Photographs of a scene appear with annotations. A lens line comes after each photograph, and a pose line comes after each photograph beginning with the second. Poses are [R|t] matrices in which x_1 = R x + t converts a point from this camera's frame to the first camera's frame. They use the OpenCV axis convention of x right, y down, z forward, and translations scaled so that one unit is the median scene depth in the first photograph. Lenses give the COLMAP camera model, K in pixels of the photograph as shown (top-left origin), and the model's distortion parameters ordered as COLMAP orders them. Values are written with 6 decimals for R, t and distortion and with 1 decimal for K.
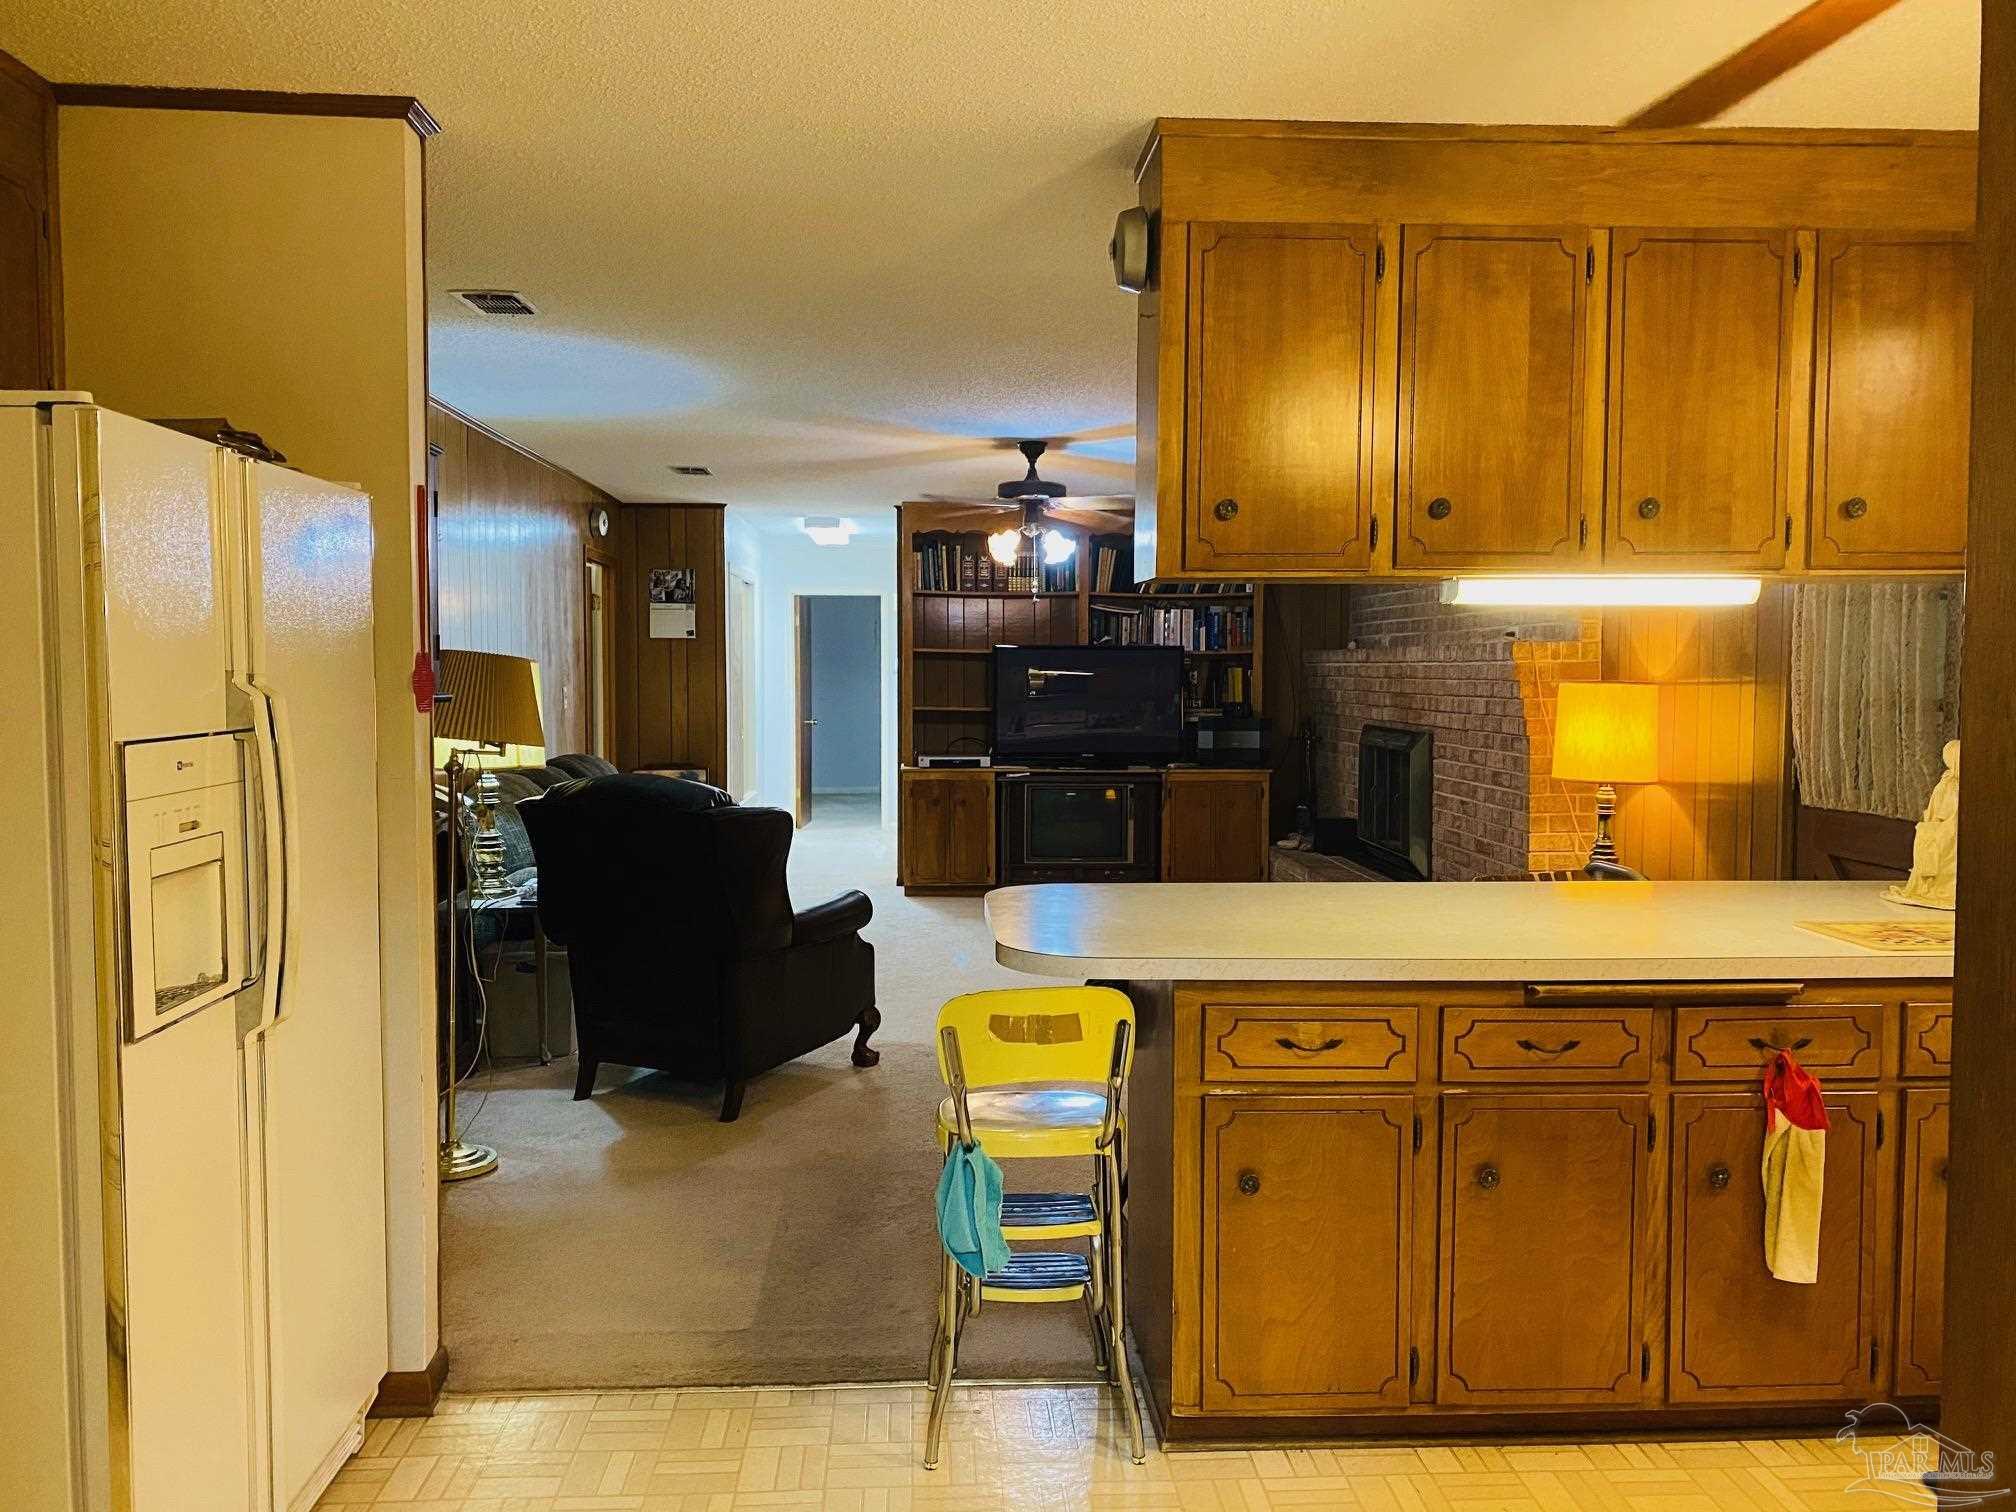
lens RADIAL K [[1525.6, 0, 999.9], [0, 1525.6, 753.0], [0, 0, 1]] dist [-0.003534, -0.026404]
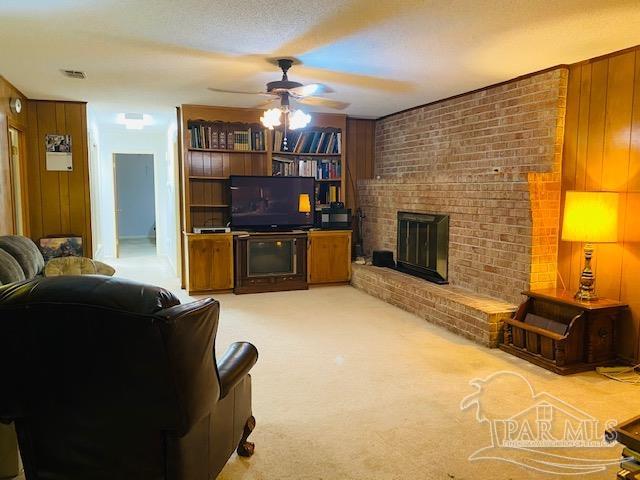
lens RADIAL K [[484.3, 0, 323.5], [0, 484.3, 240.0], [0, 0, 1]] dist [-0.003534, -0.026404]
pose [[0.951237, -0.029226, 0.307072, -0.089198], [0.014102, 0.998581, 0.051356, -0.013420], [-0.308138, -0.044522, 0.950299, 0.316952]]
